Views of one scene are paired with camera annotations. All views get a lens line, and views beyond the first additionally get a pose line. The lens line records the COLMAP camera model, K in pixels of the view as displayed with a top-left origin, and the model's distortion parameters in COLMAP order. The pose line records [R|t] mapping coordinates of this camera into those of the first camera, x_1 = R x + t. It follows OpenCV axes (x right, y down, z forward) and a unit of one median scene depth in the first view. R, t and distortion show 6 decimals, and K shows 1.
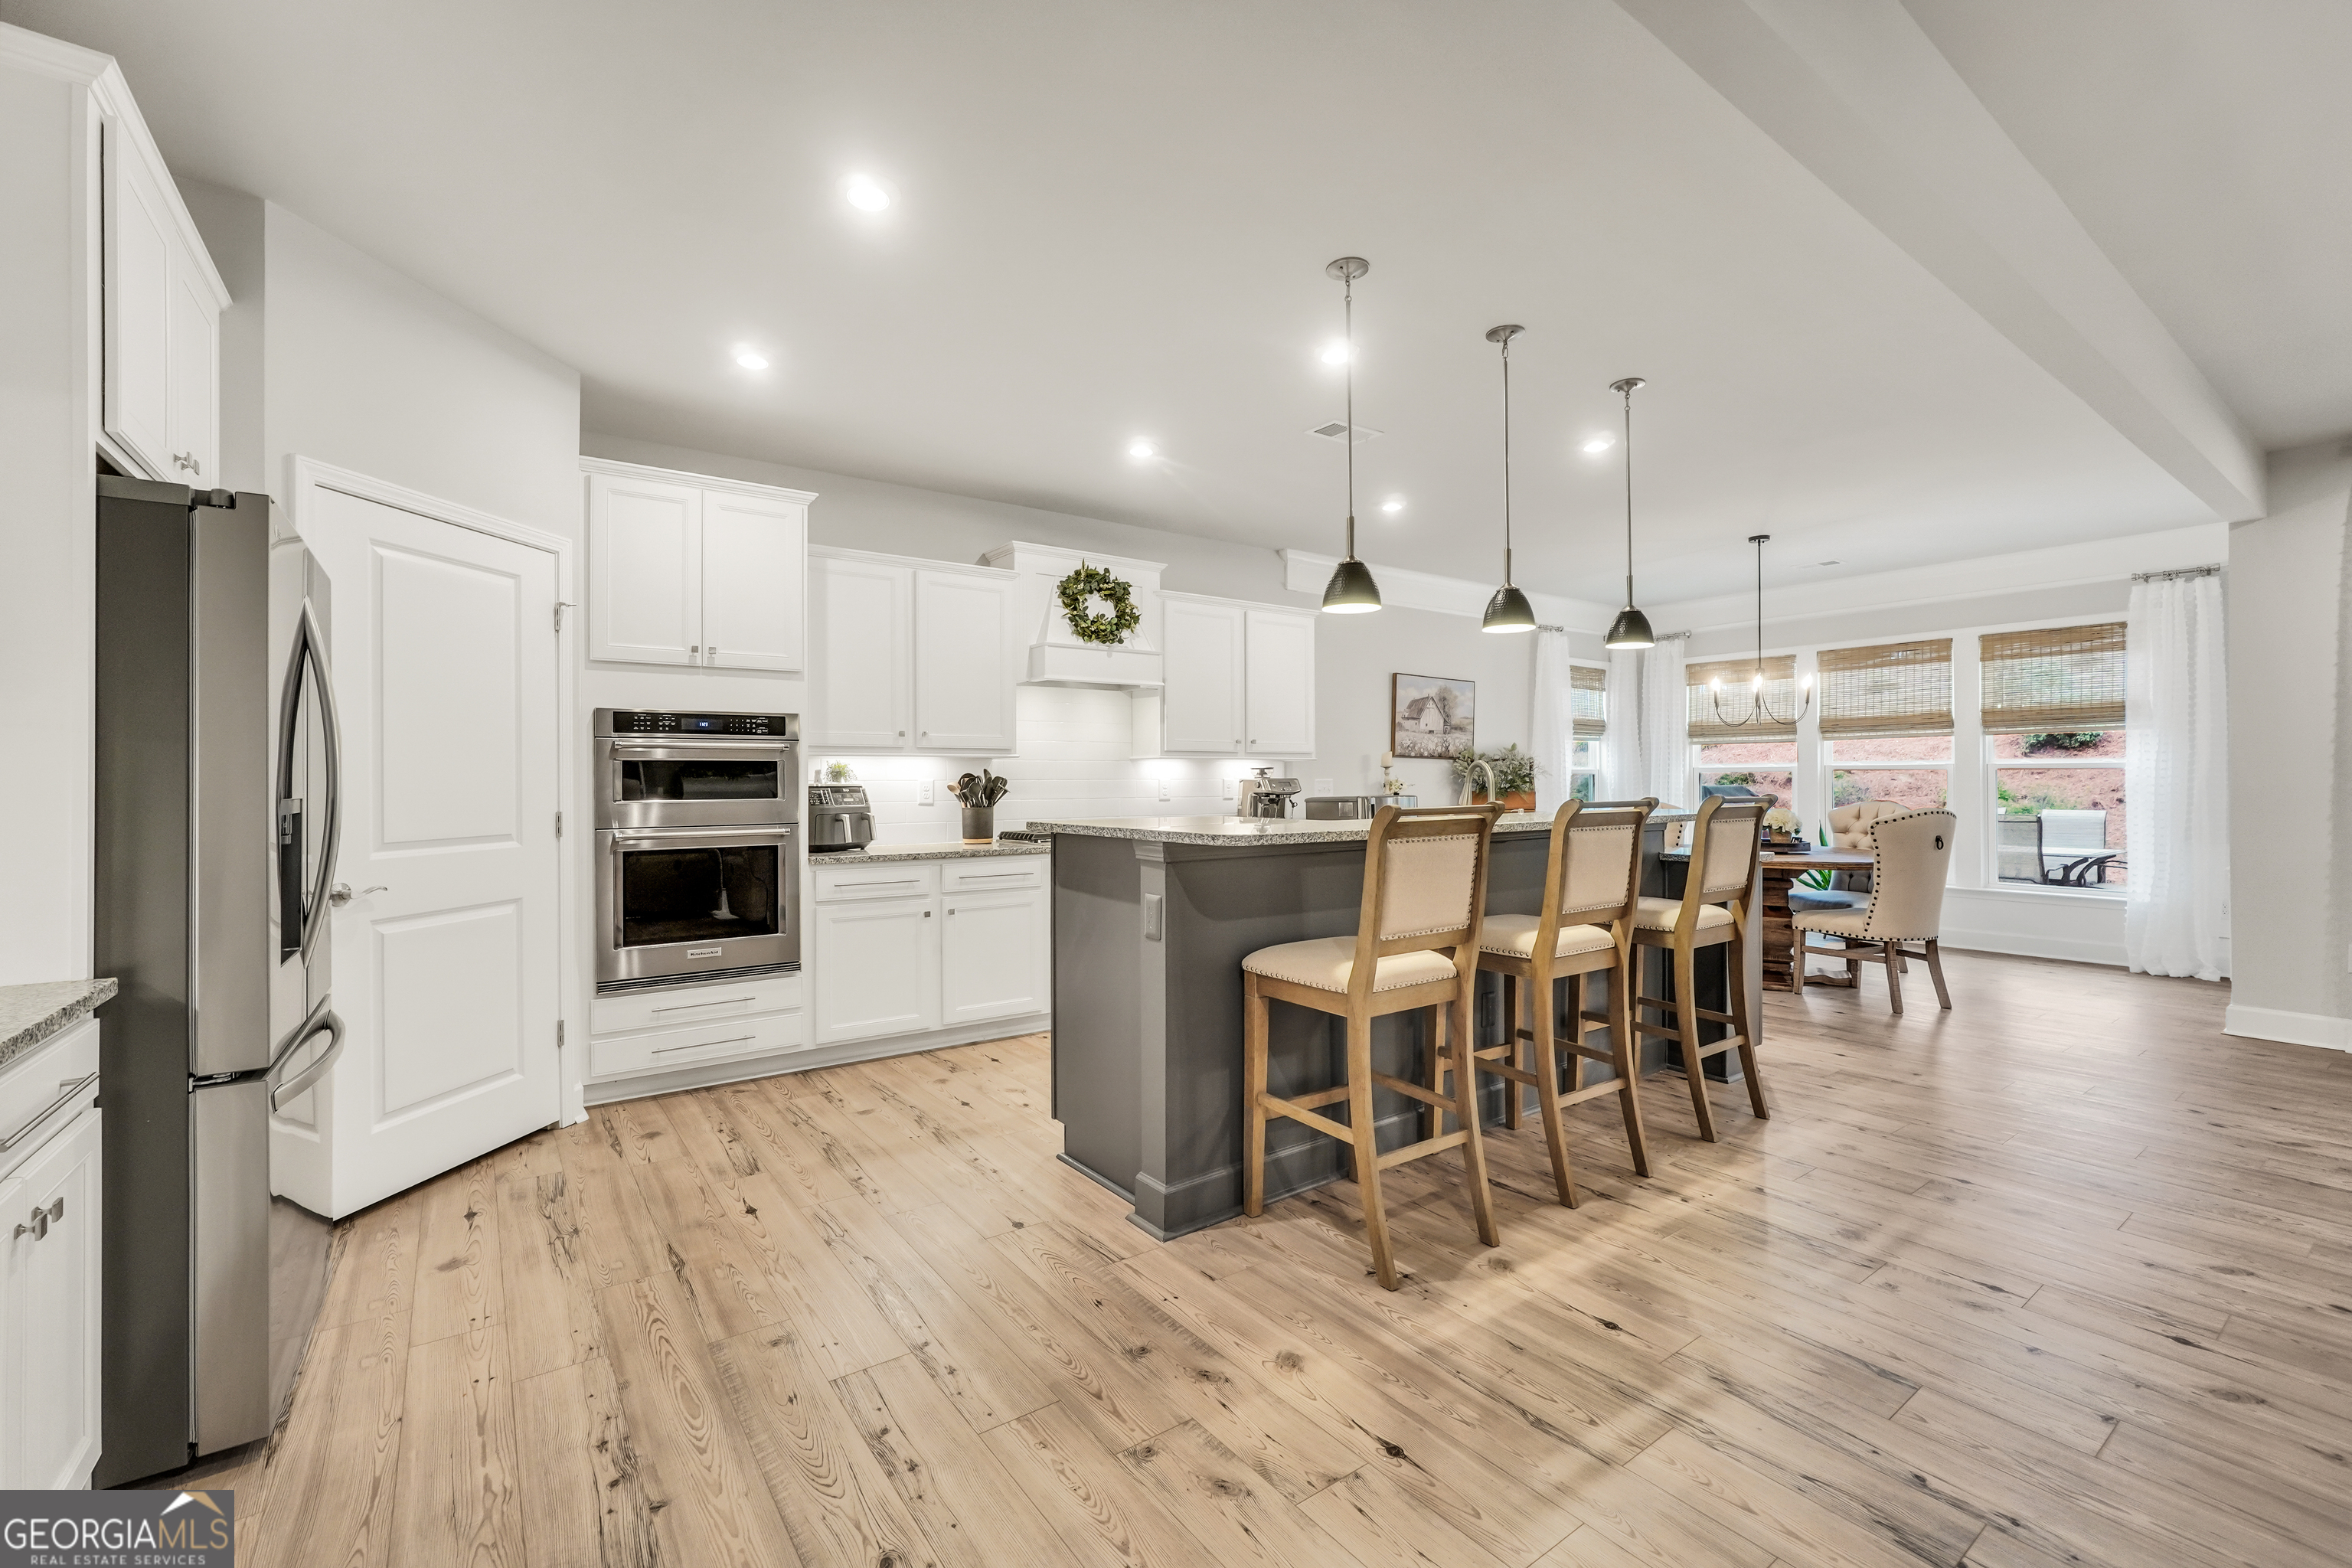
lens RADIAL K [[990.6, 0, 1165.5], [0, 990.6, 785.3], [0, 0, 1]] dist [-0.008112, 0.001001]
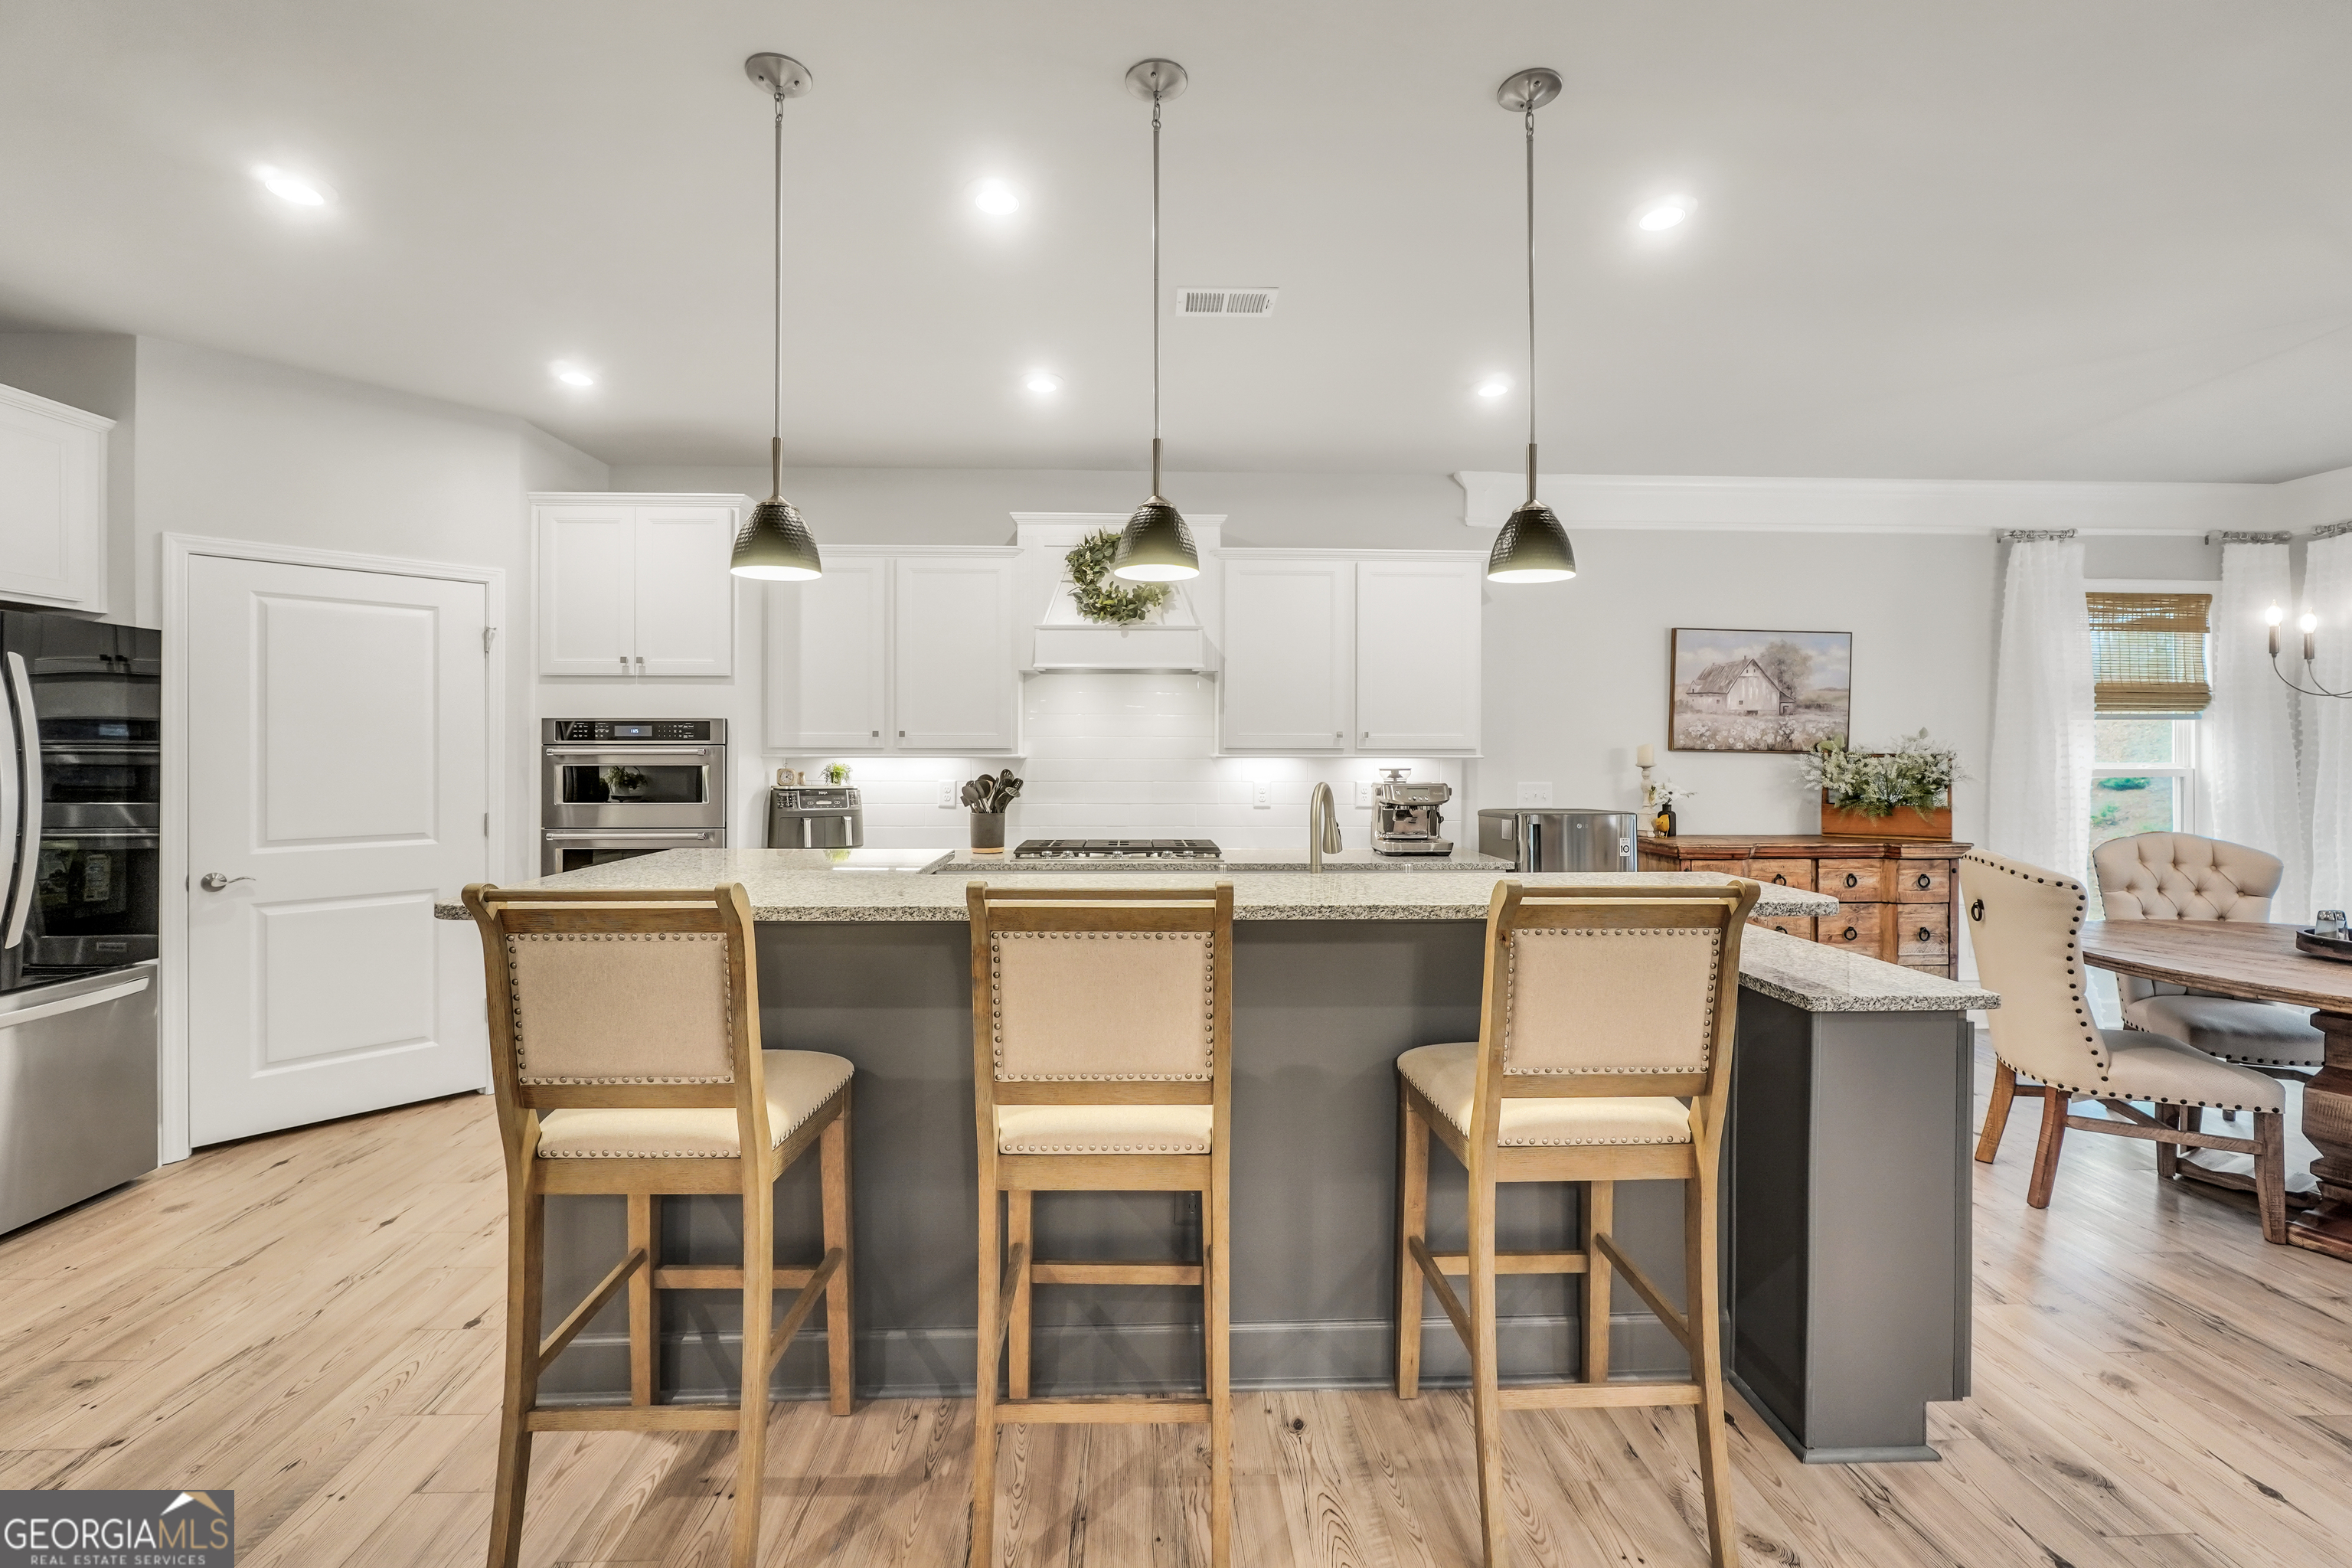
lens RADIAL K [[990.6, 0, 1174.0], [0, 990.6, 766.0], [0, 0, 1]] dist [-0.008112, 0.001001]
pose [[0.833549, 0.008694, -0.552378, 0.442864], [-0.007993, 0.999961, 0.003678, -0.025031], [0.552388, 0.001350, 0.833586, 0.334115]]
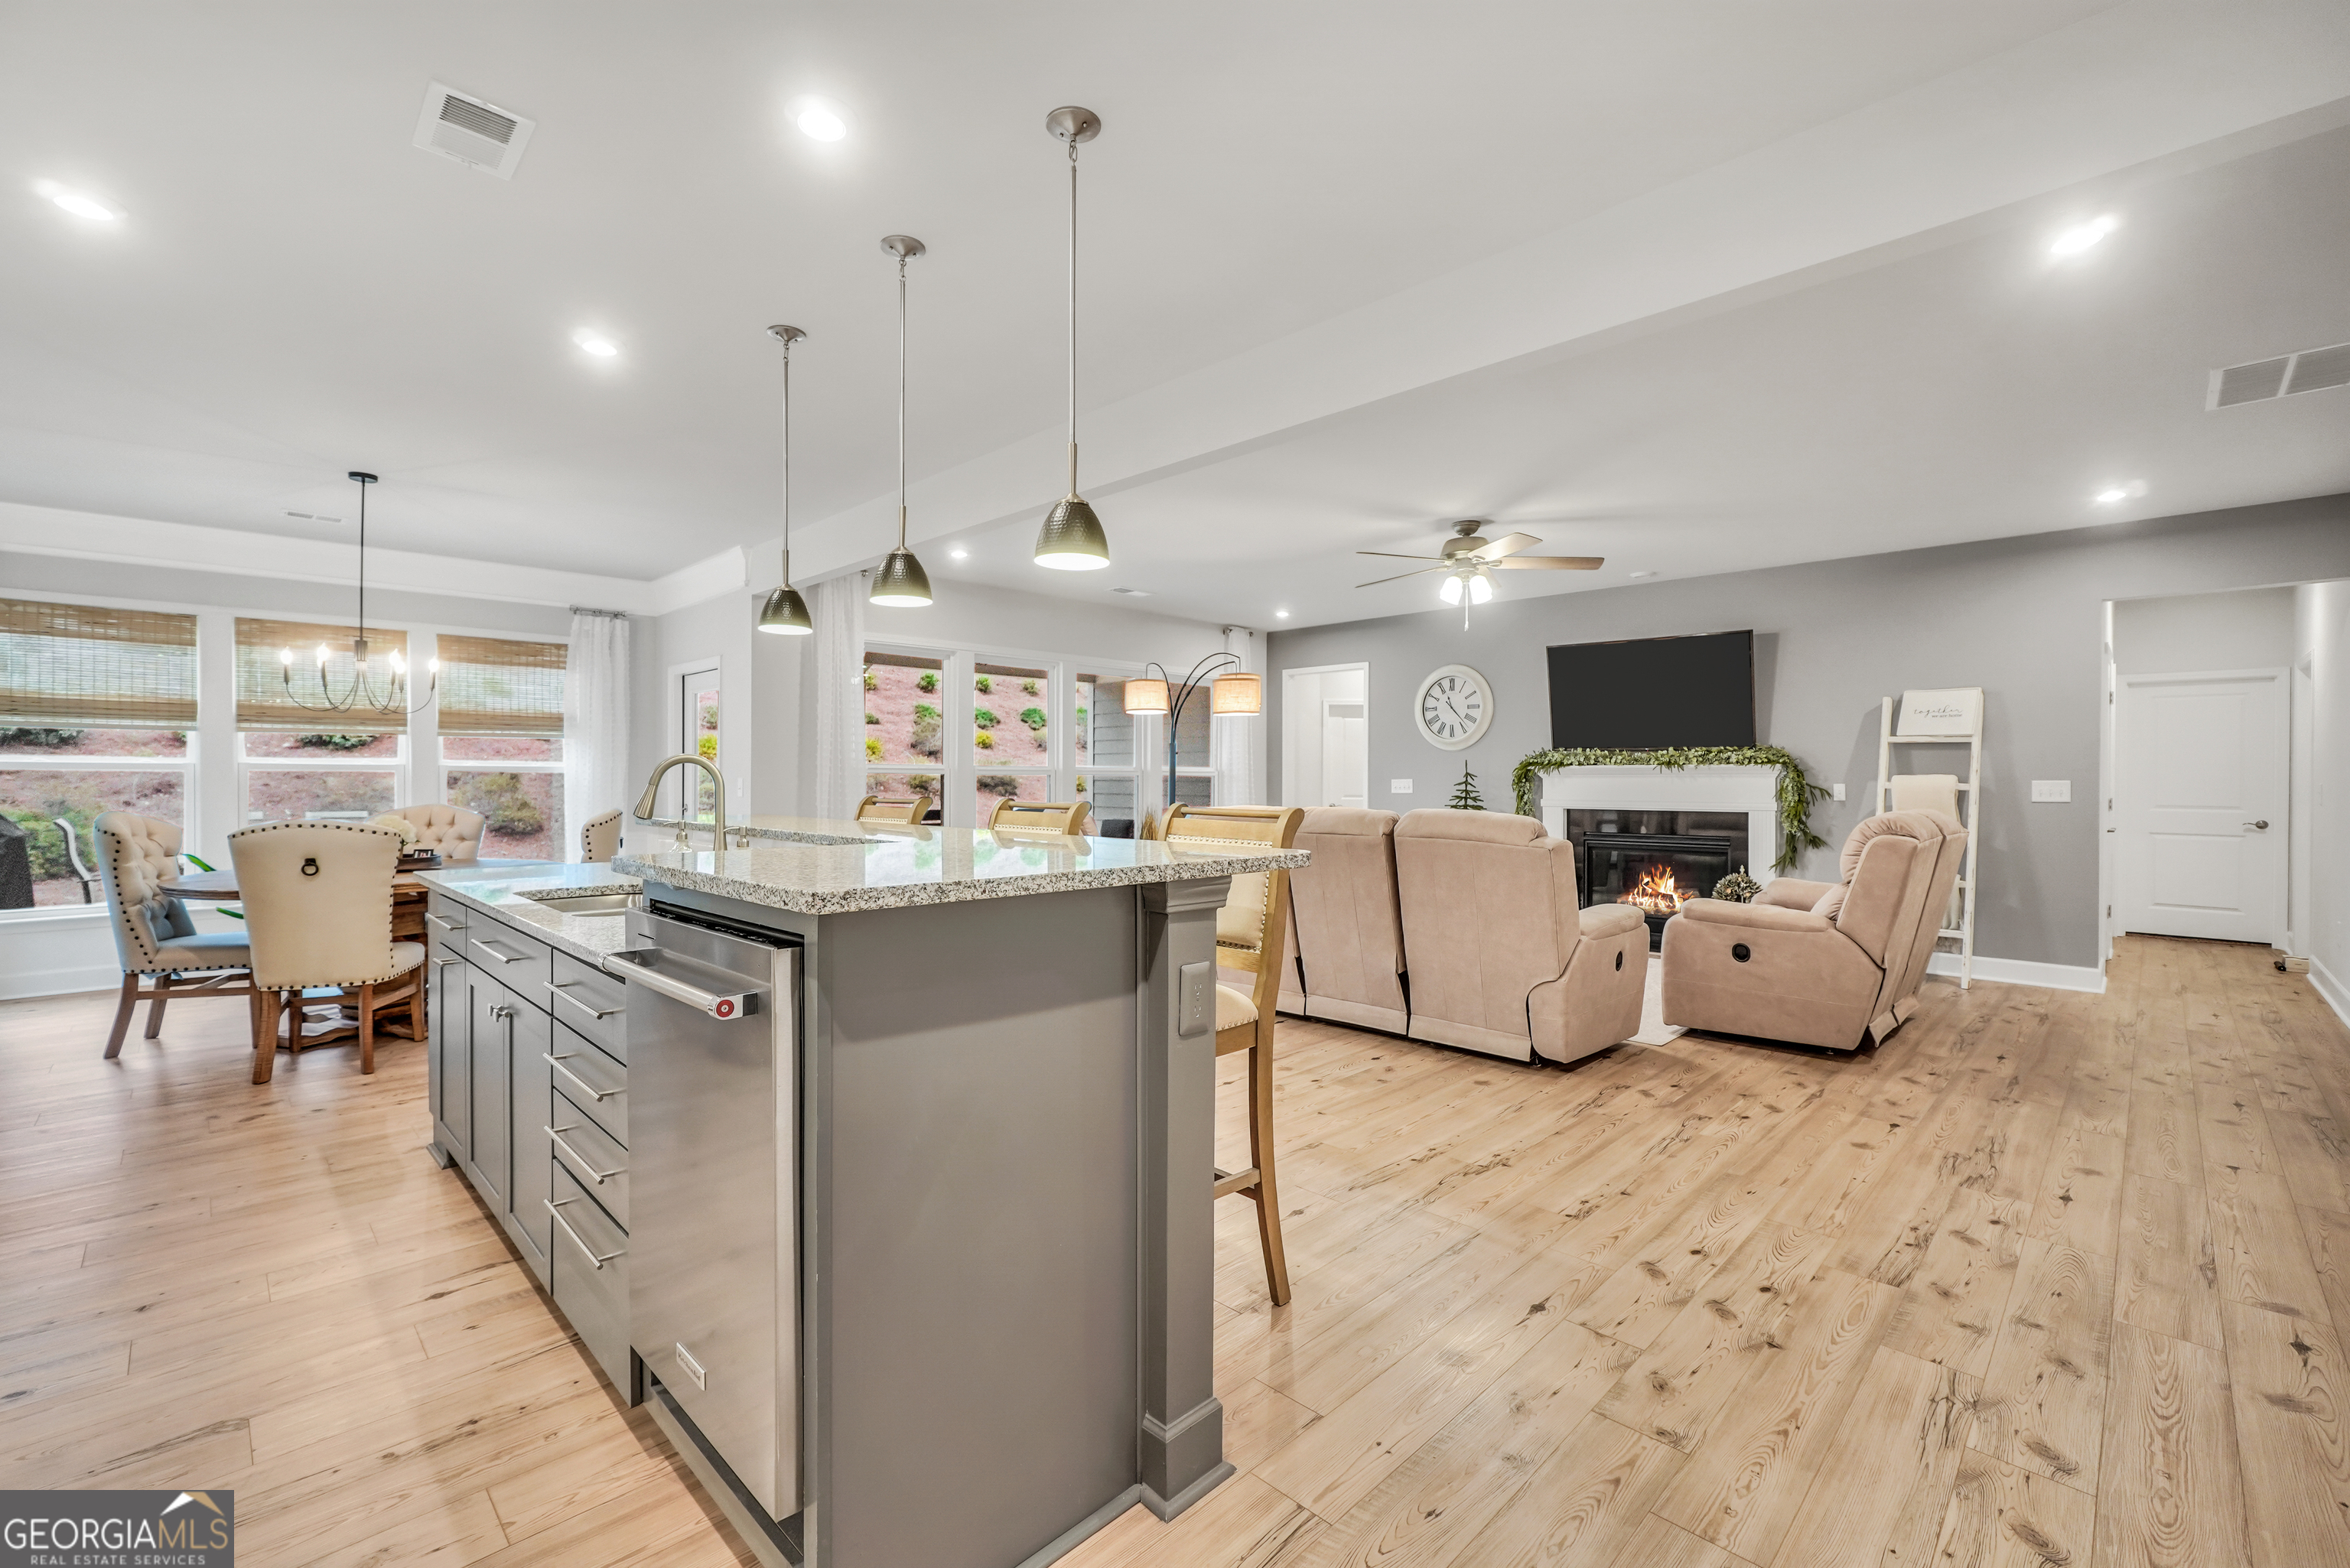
lens RADIAL K [[989.7, 0, 1168.0], [0, 989.7, 778.5], [0, 0, 1]] dist [-0.008112, 0.001001]
pose [[-0.156933, 0.003316, 0.987604, -0.340580], [0.004996, 0.999984, -0.002563, -0.003324], [-0.987597, 0.004532, -0.156947, 0.595414]]
